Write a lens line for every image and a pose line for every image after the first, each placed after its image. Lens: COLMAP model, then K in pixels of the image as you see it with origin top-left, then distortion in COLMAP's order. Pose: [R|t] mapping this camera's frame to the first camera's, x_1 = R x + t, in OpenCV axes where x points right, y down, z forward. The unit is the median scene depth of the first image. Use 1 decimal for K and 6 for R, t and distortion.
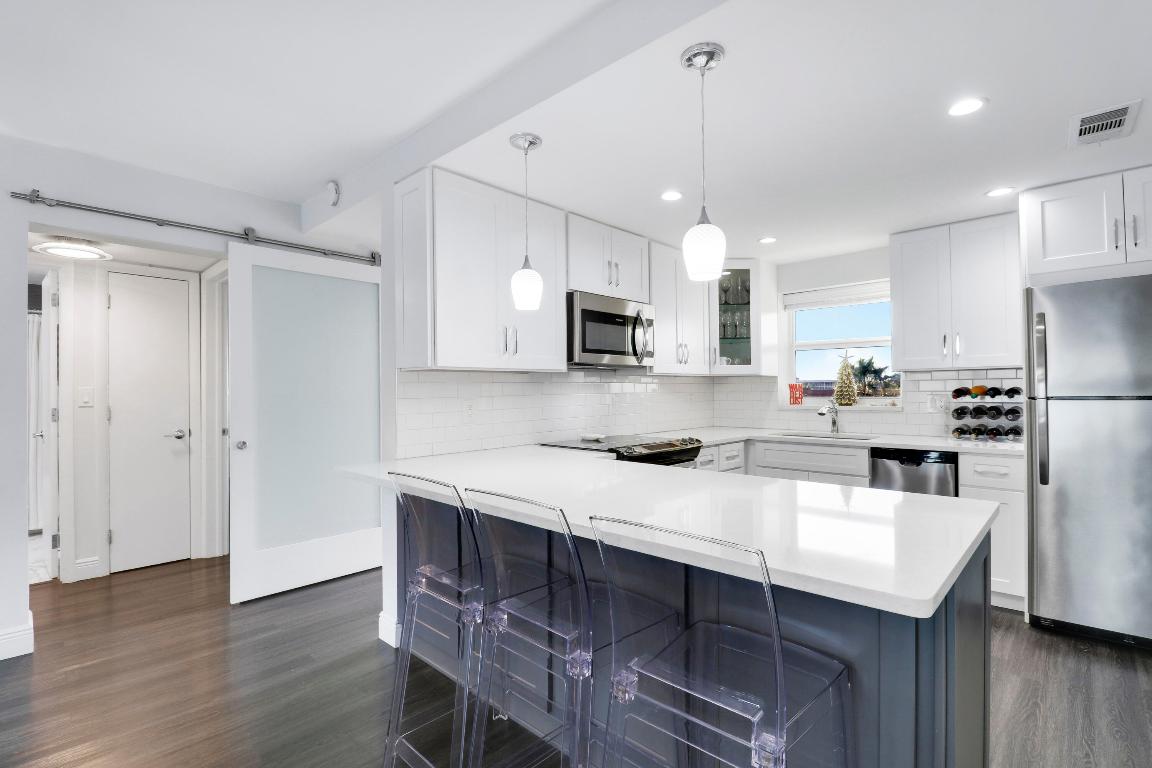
lens RADIAL K [[547.3, 0, 570.4], [0, 547.3, 386.8], [0, 0, 1]] dist [0.016902, -0.016222]
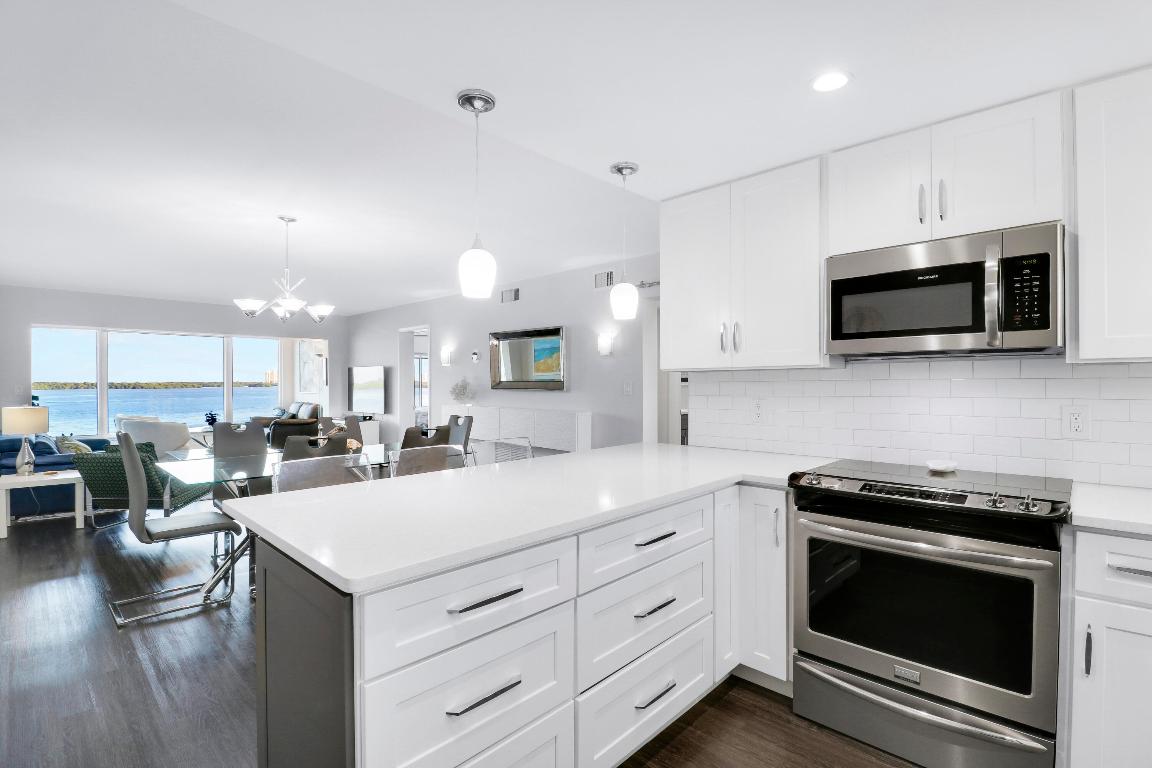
lens RADIAL K [[530.7, 0, 581.6], [0, 530.7, 390.7], [0, 0, 1]] dist [0.011124, -0.014460]
pose [[0.001549, 0.017230, -0.999850, 0.582907], [0.009728, 0.999804, 0.017244, -0.008471], [0.999951, -0.009753, 0.001381, 0.523379]]
